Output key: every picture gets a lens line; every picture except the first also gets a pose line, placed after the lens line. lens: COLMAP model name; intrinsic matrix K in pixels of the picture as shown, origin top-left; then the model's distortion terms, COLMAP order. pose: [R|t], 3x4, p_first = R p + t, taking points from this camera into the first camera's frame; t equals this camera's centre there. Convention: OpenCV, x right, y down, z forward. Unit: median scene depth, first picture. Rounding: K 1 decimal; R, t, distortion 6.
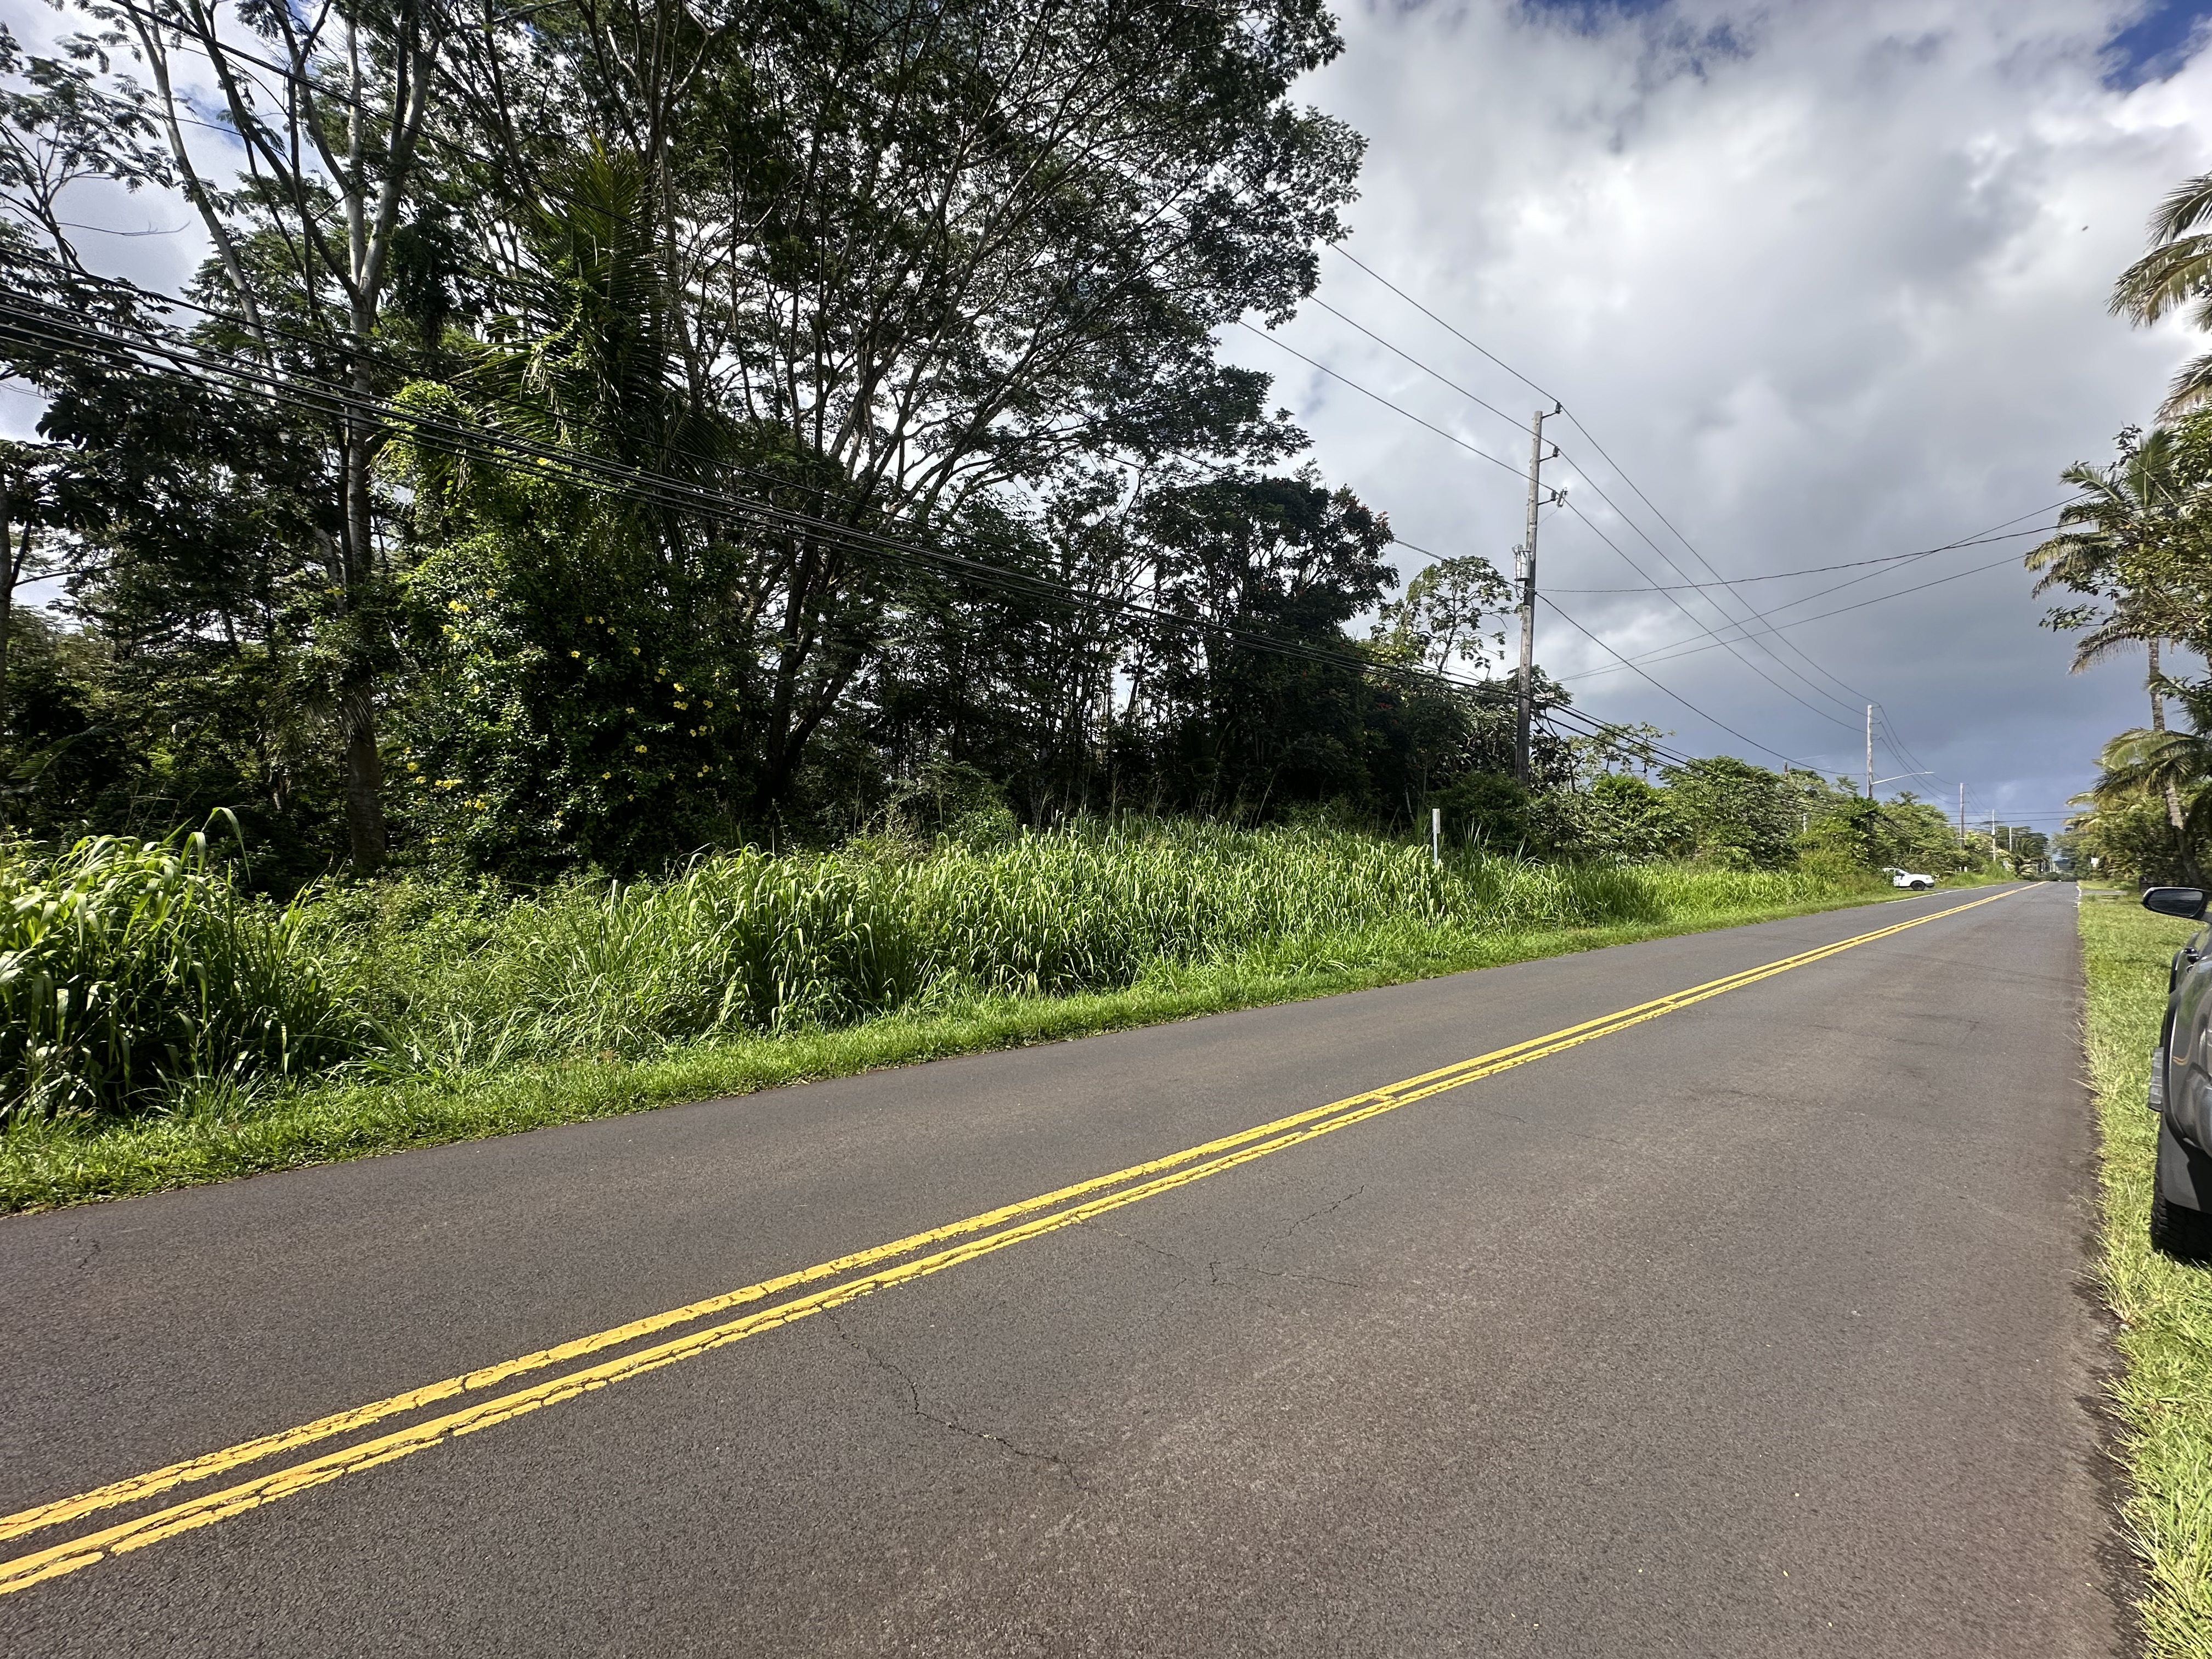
lens RADIAL K [[876.8, 0, 1113.5], [0, 876.8, 830.0], [0, 0, 1]] dist [-0.005873, 0.000928]
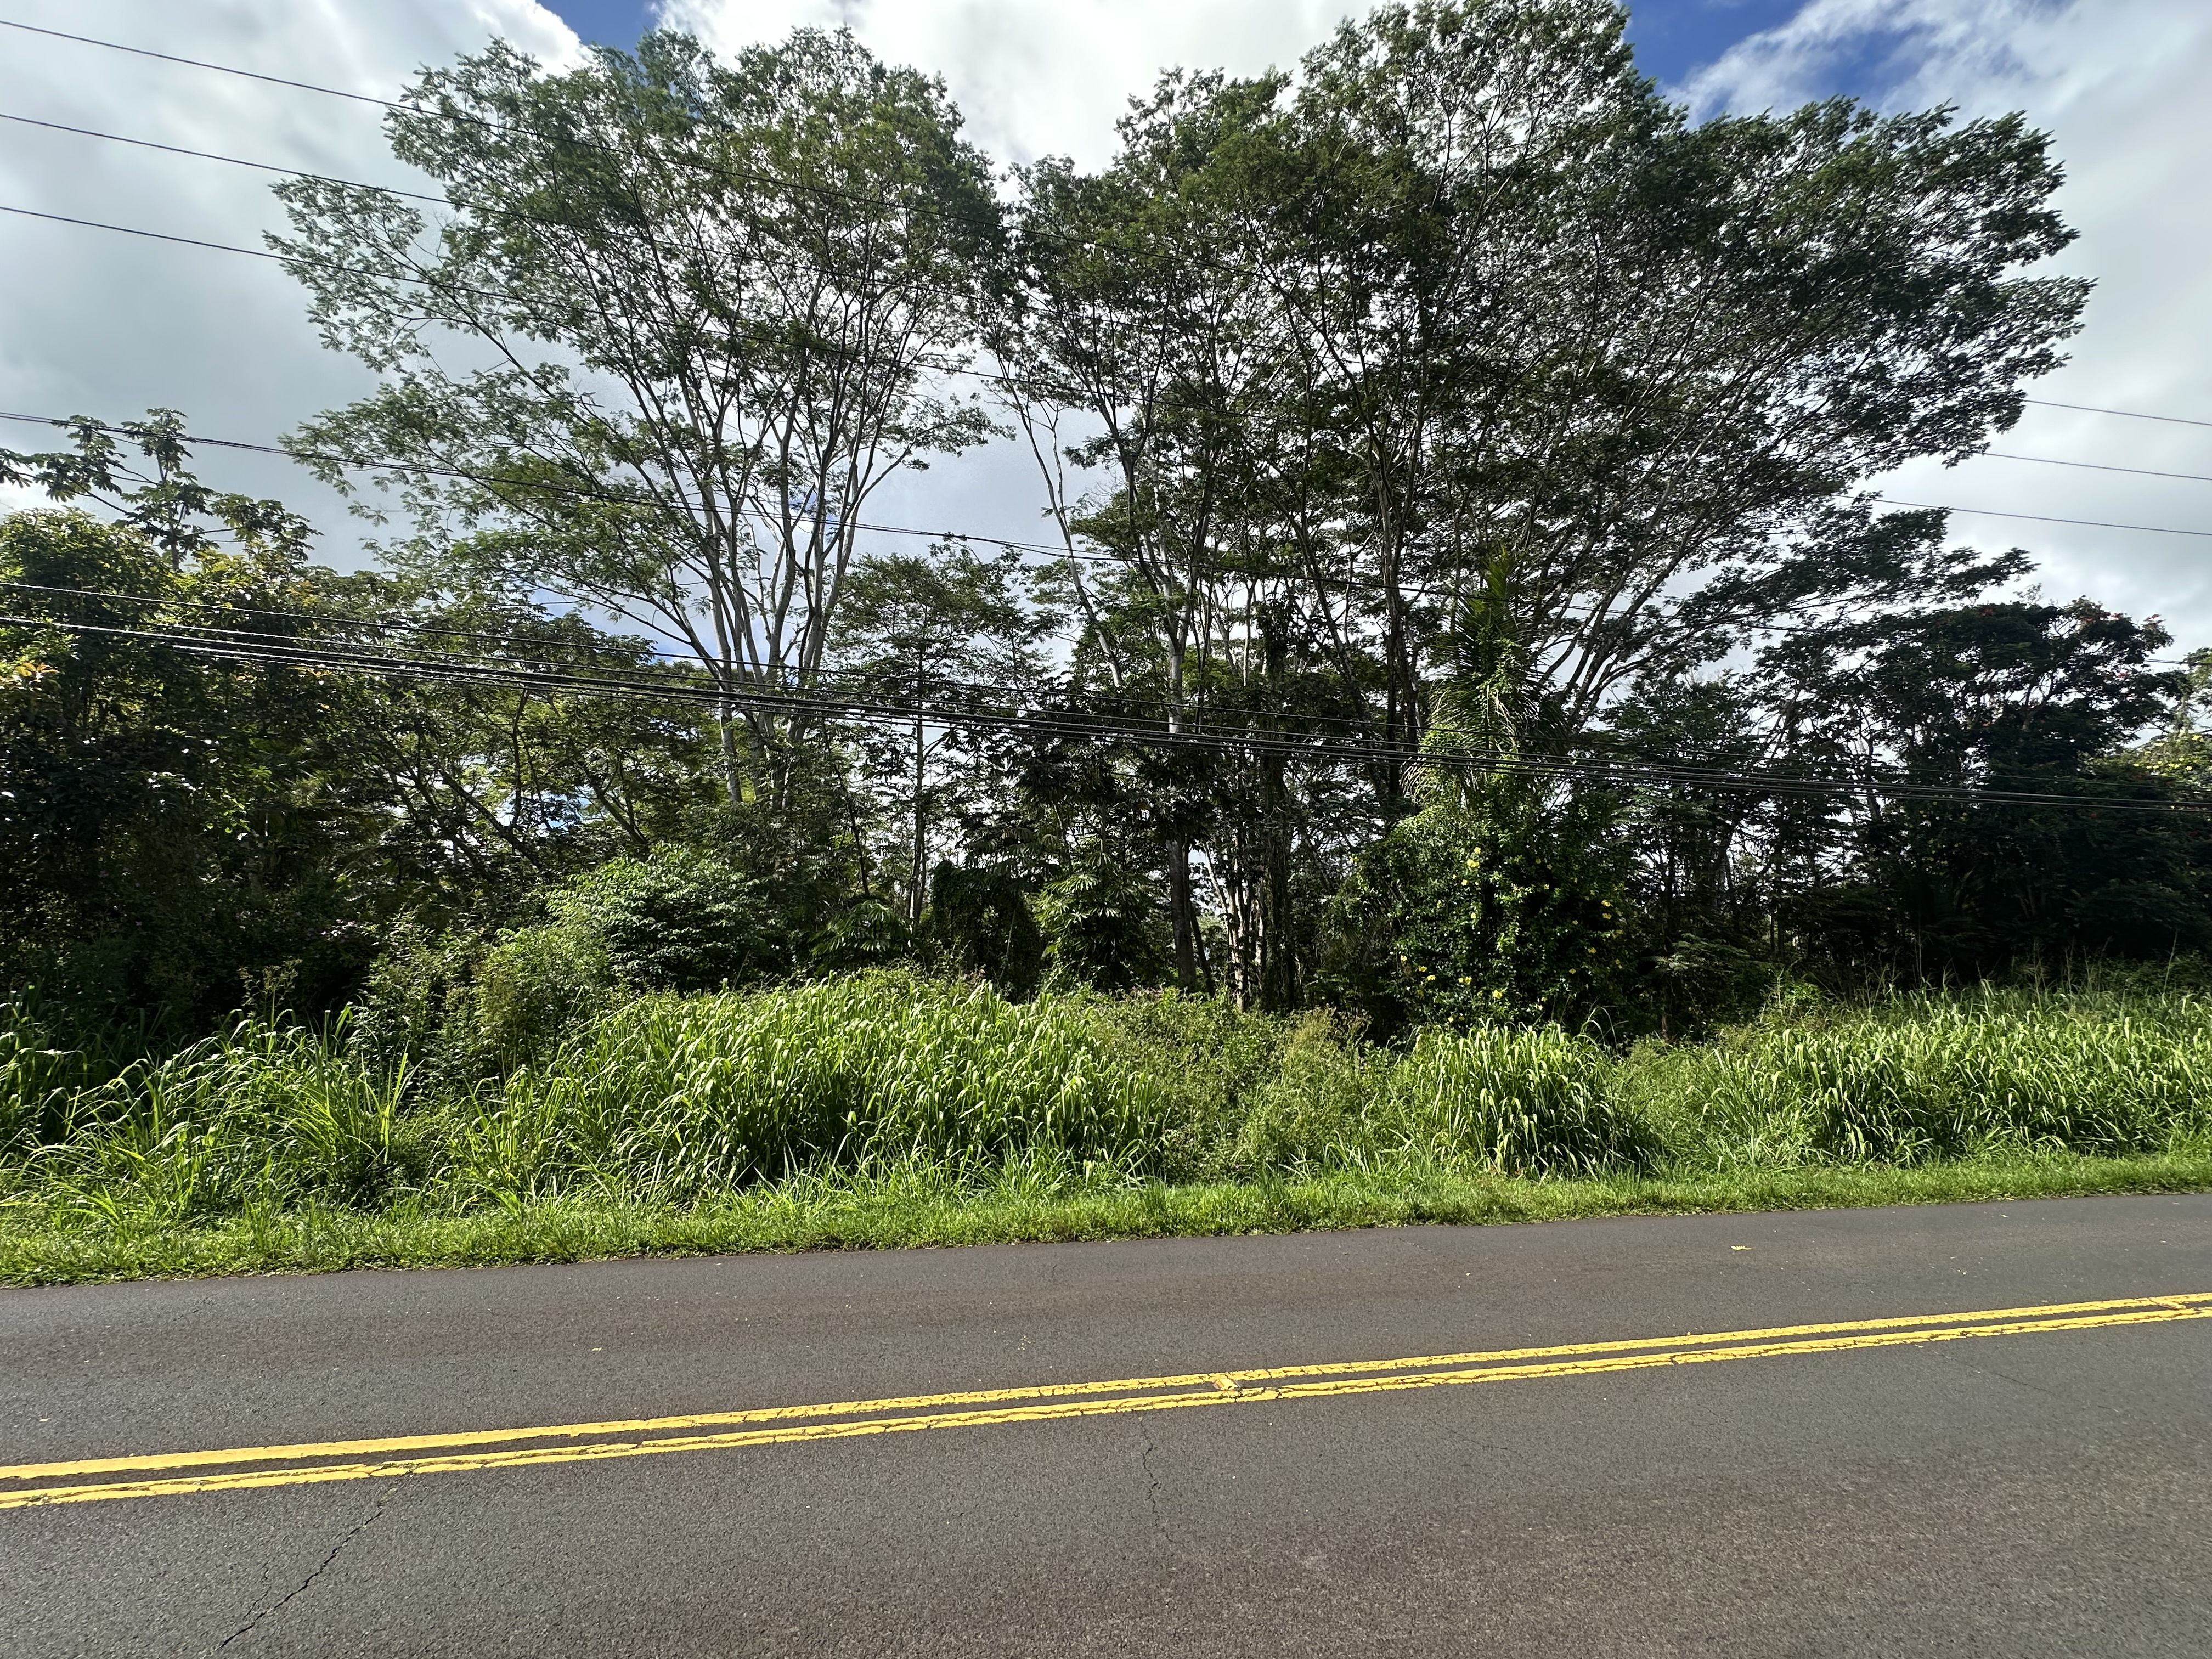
lens RADIAL K [[876.8, 0, 1102.4], [0, 876.8, 834.8], [0, 0, 1]] dist [-0.005873, 0.000928]
pose [[0.862130, -0.104901, -0.495709, -0.533644], [0.014441, 0.983024, -0.182910, -0.032152], [0.506481, 0.150534, 0.849009, -0.635941]]
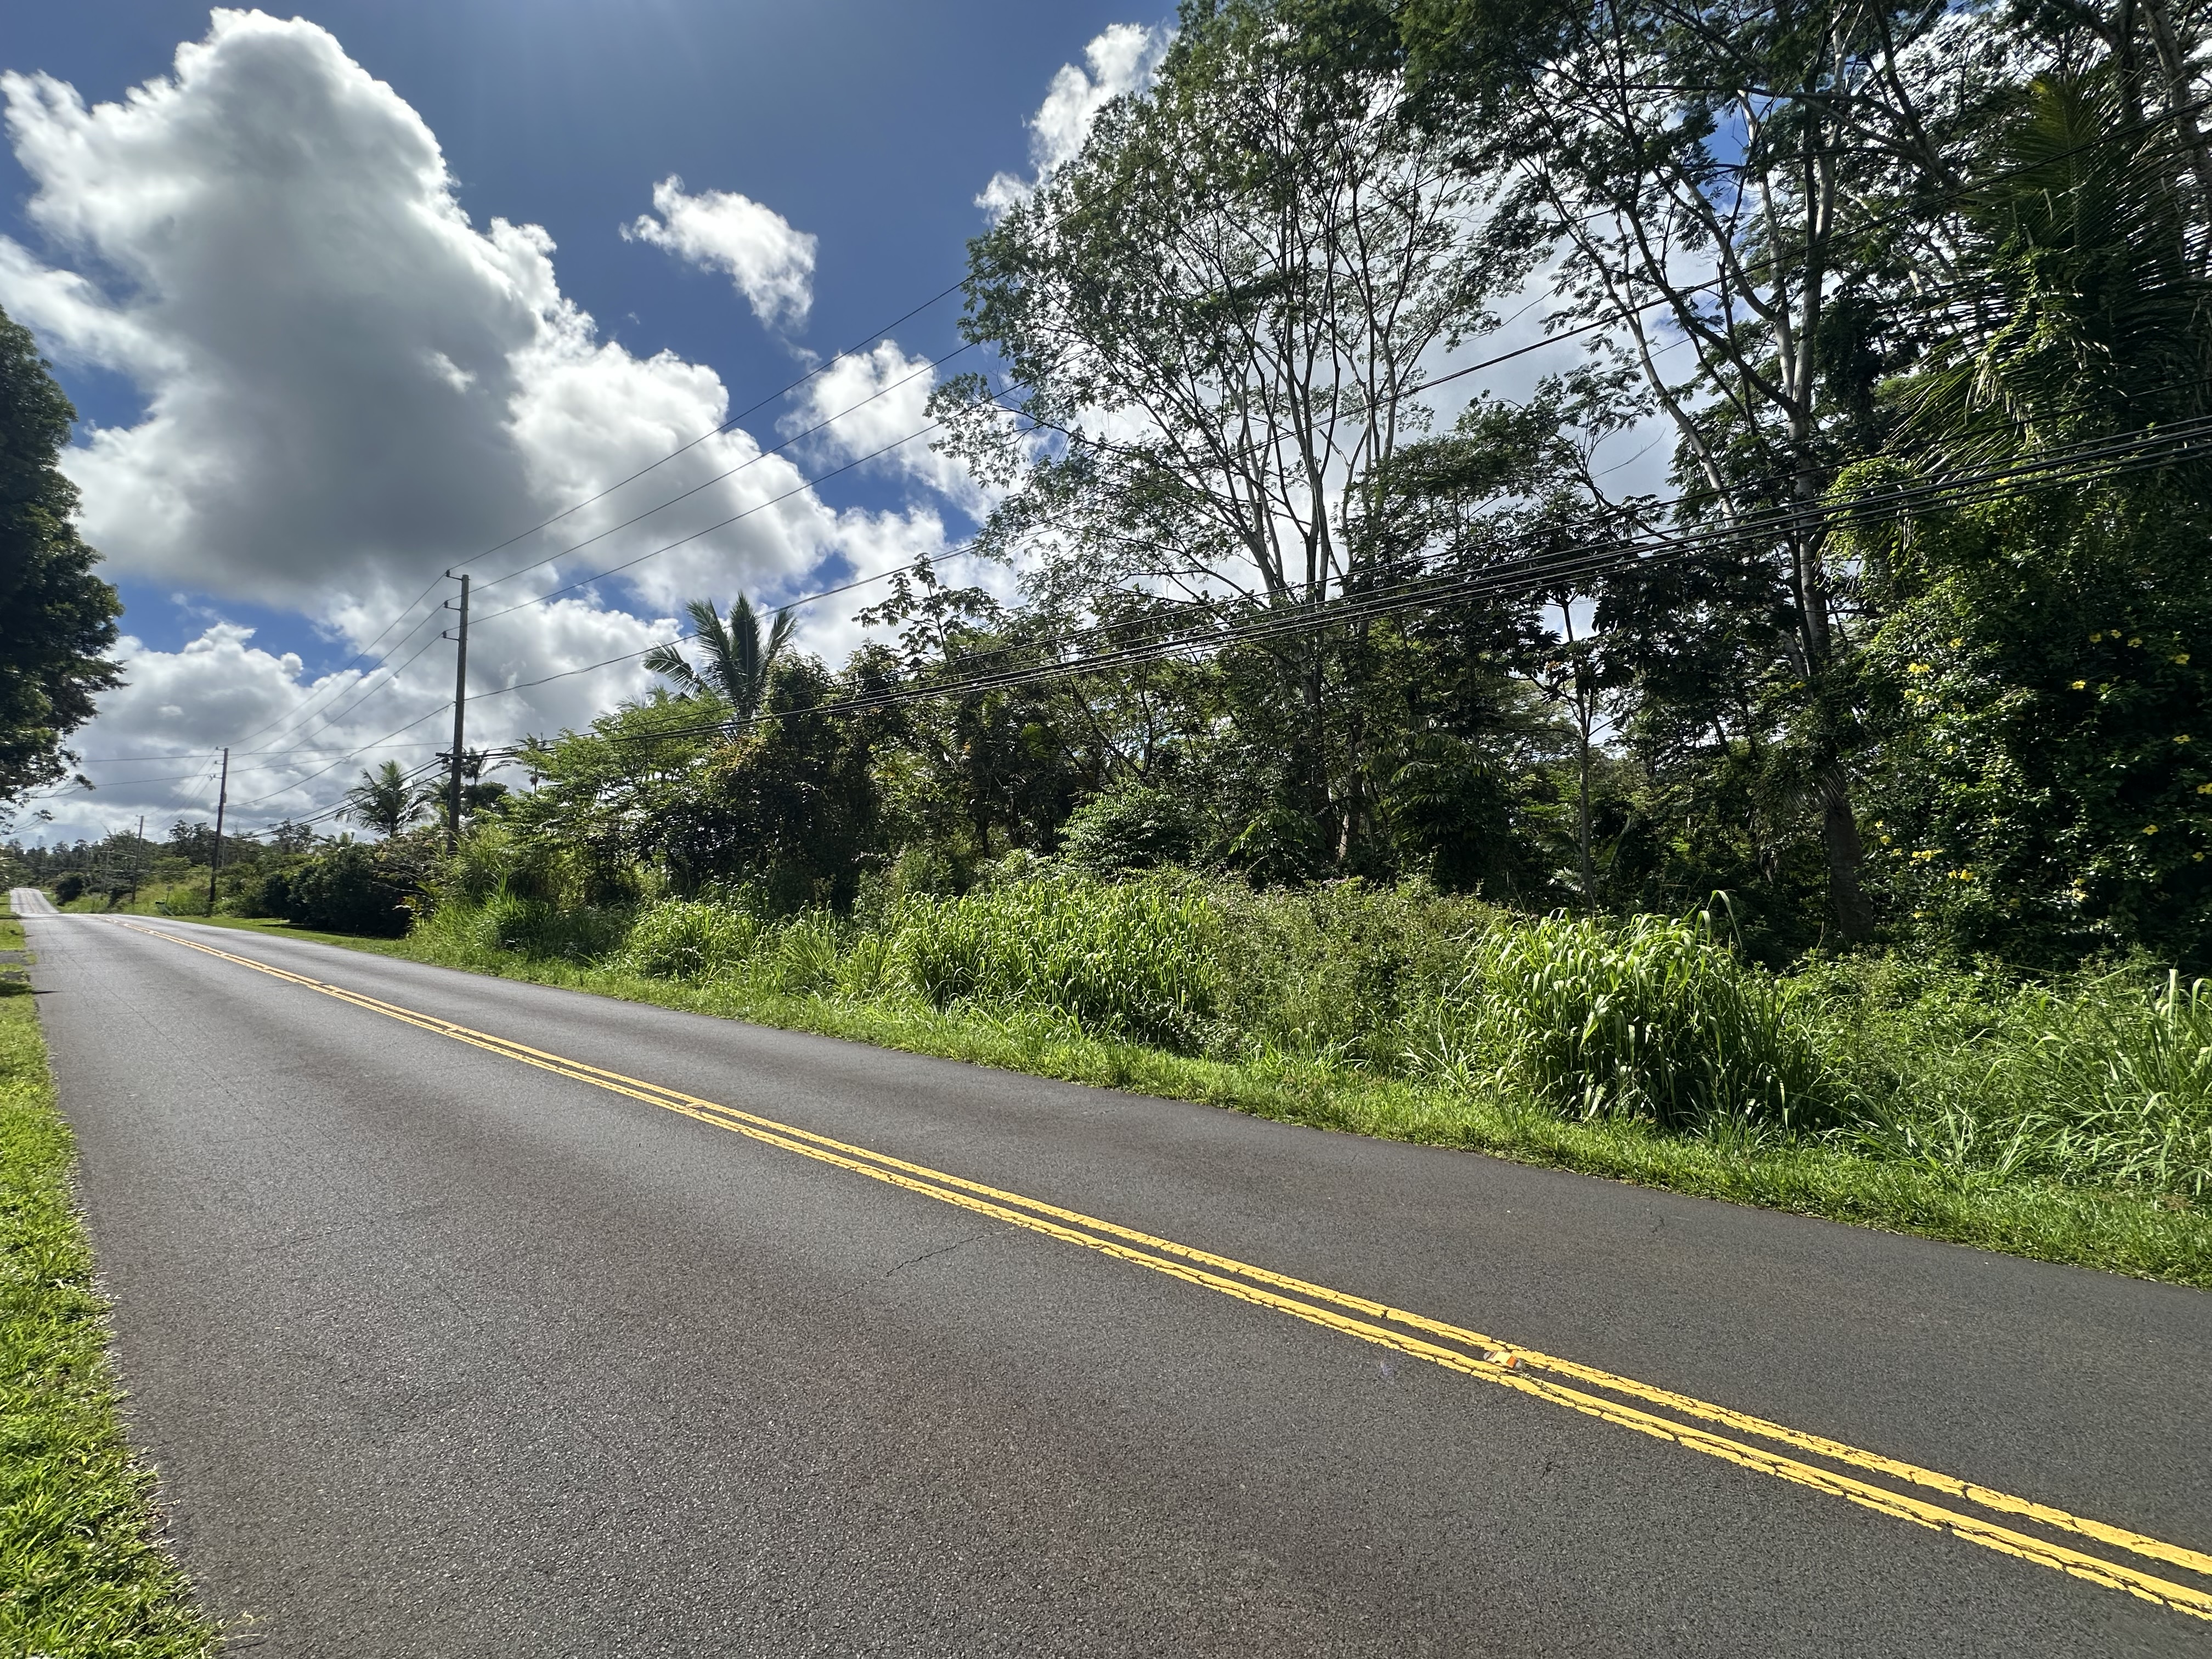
lens RADIAL K [[876.8, 0, 1097.5], [0, 876.8, 826.4], [0, 0, 1]] dist [-0.005873, 0.000928]
pose [[0.148880, -0.098274, -0.983960, 0.034845], [0.014691, 0.995159, -0.097170, -0.004948], [0.988746, 0.000011, 0.149603, -0.024965]]
